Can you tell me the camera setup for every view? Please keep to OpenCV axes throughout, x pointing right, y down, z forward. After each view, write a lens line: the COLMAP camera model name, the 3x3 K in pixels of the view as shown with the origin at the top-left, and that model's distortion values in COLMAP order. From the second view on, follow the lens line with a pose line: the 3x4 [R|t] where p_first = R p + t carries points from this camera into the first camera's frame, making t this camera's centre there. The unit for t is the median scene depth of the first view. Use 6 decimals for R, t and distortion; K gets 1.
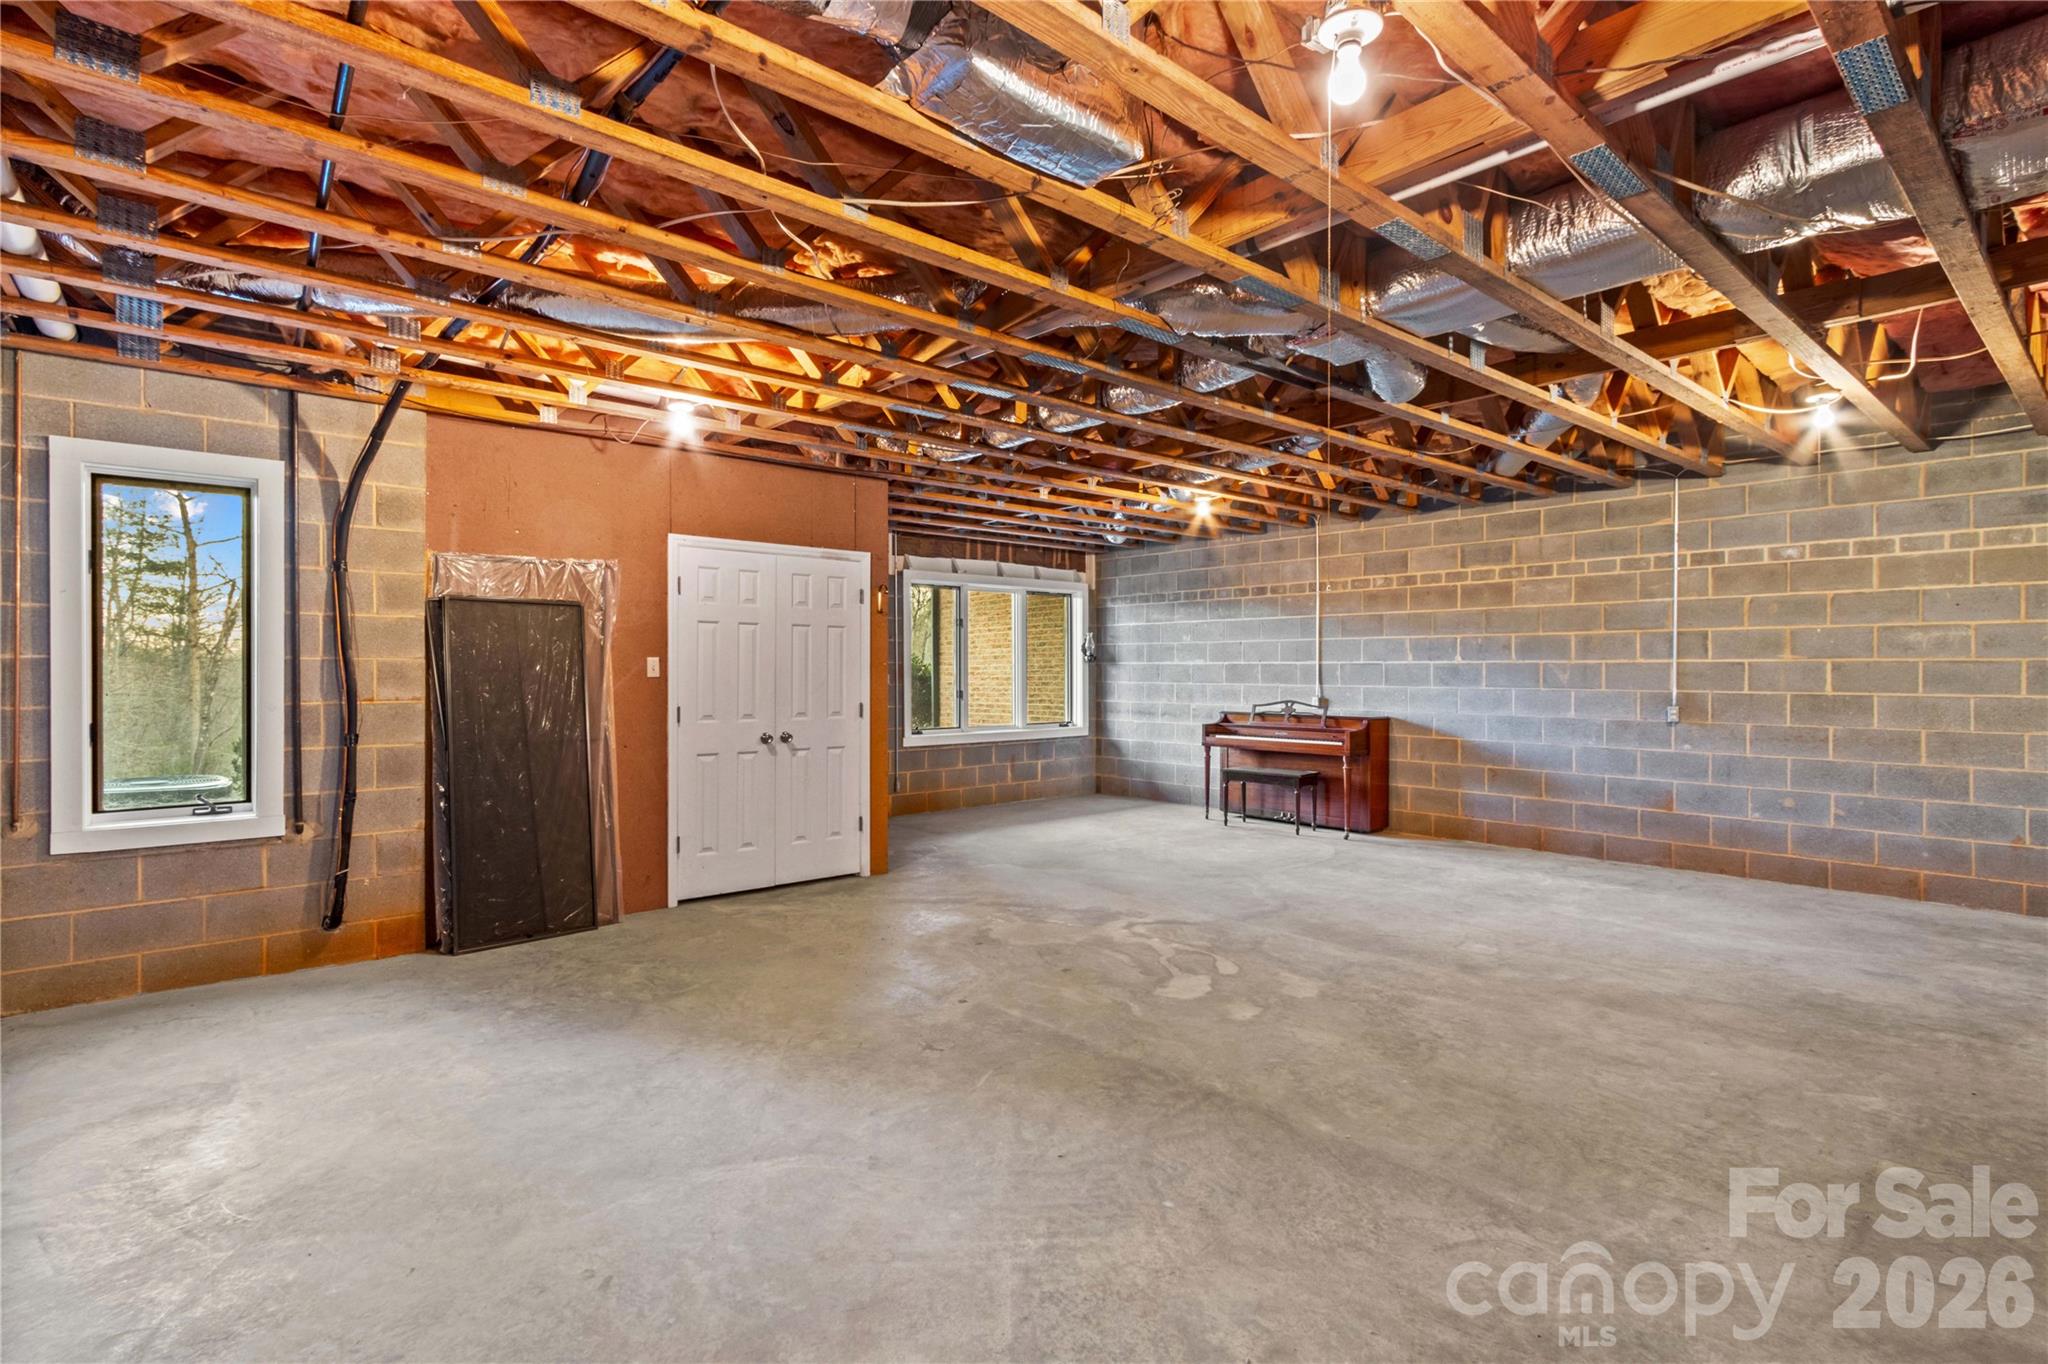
lens RADIAL K [[949.4, 0, 1024.0], [0, 949.4, 682.0], [0, 0, 1]] dist [0.003752, -0.000131]
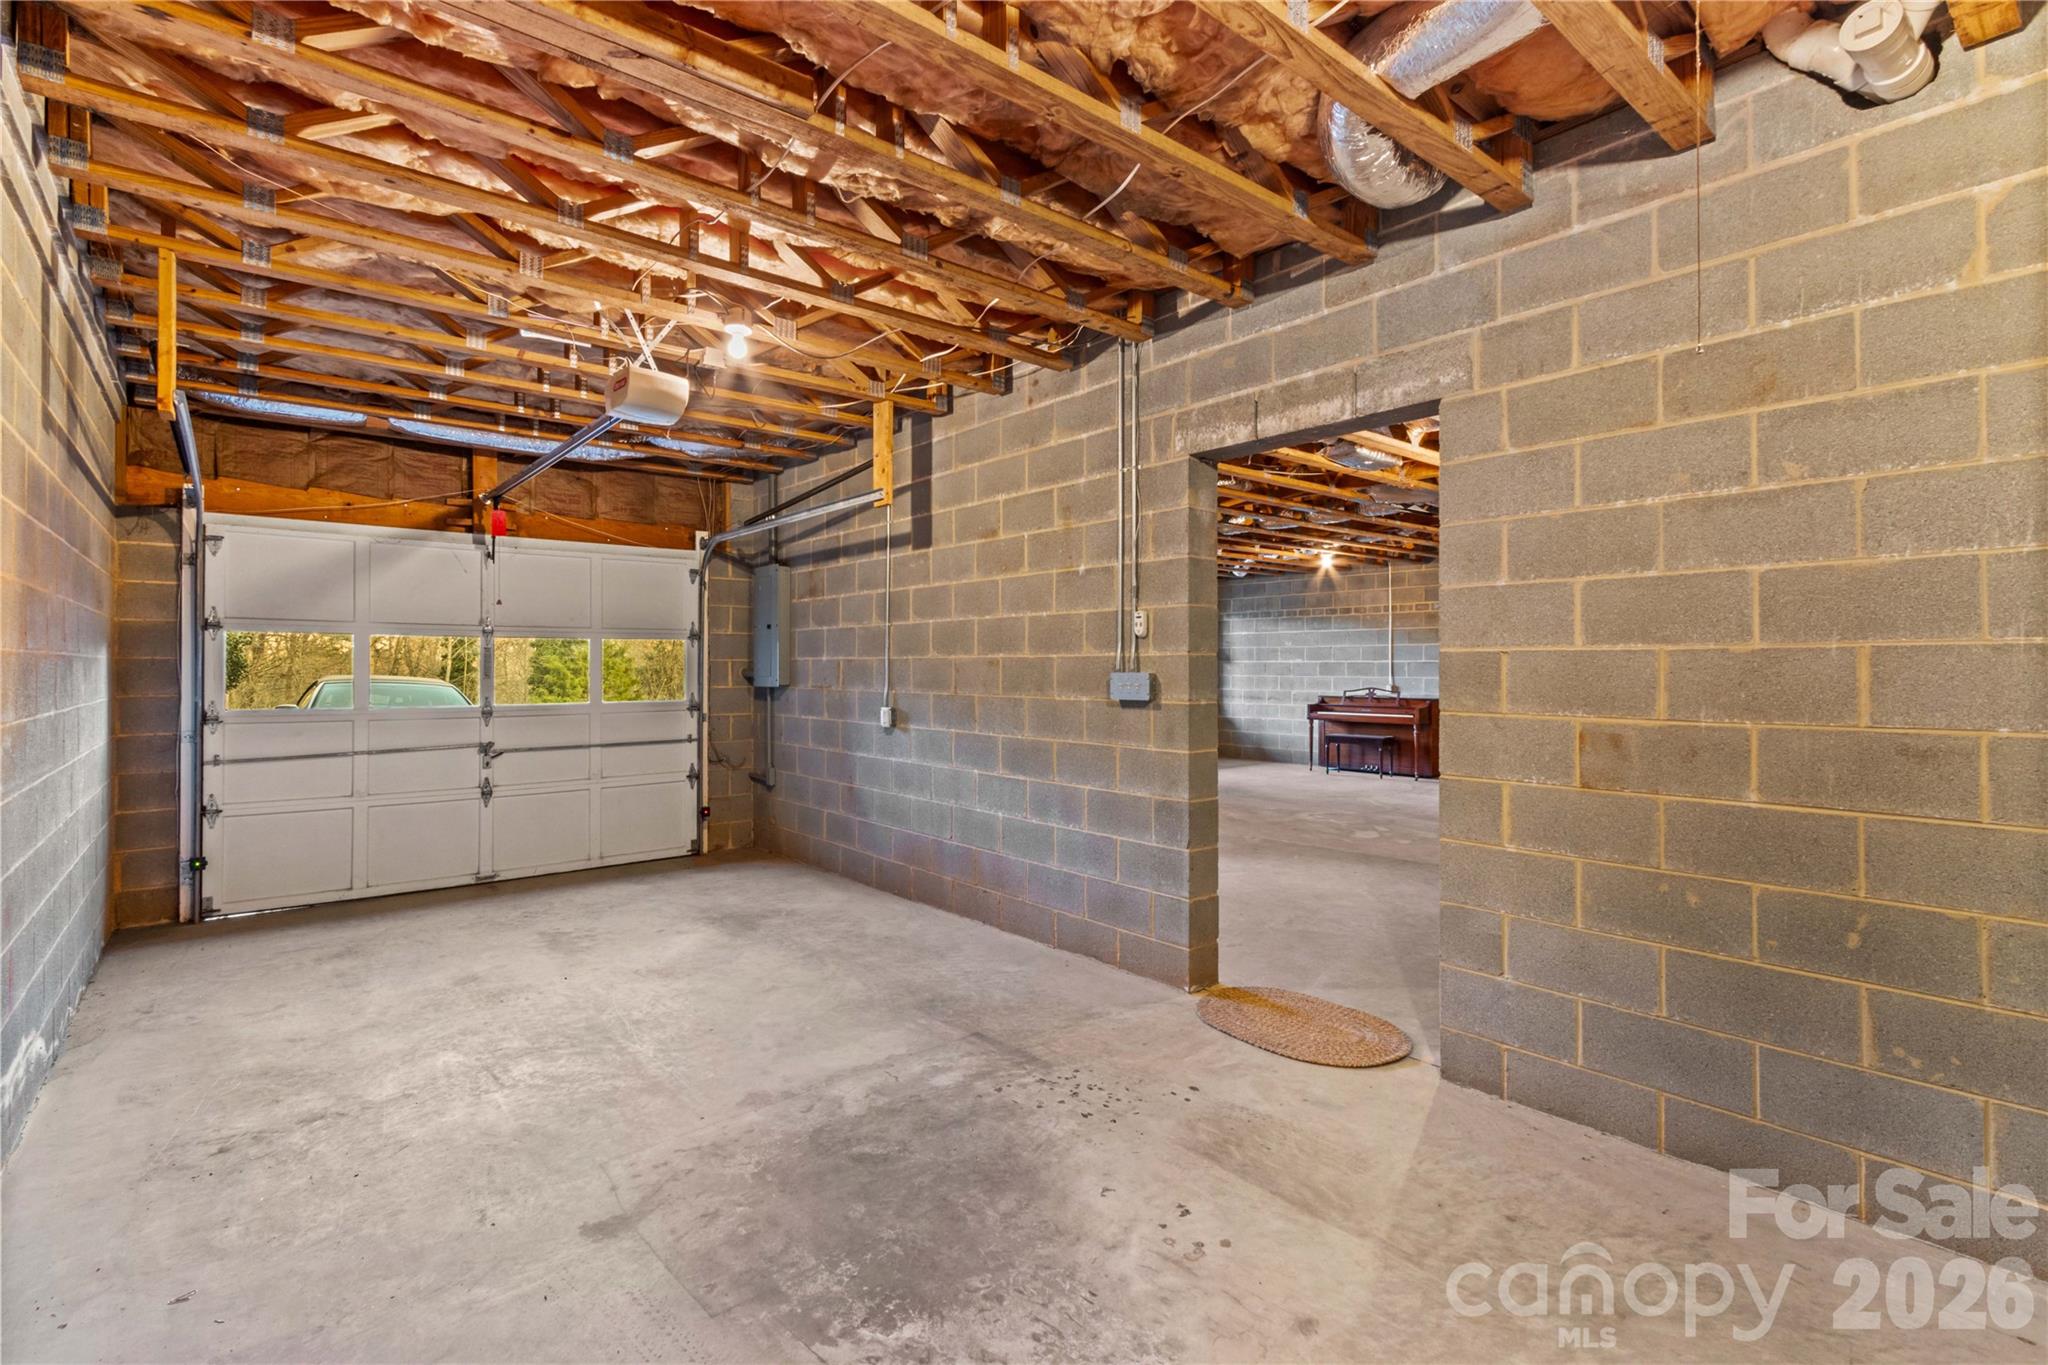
lens RADIAL K [[949.0, 0, 972.0], [0, 949.0, 654.4], [0, 0, 1]] dist [0.002717, -0.010403]
pose [[0.999346, 0.000257, -0.036149, -0.264566], [-0.001218, 0.999646, -0.026567, 0.007966], [0.036129, 0.026593, 0.998993, -0.445602]]
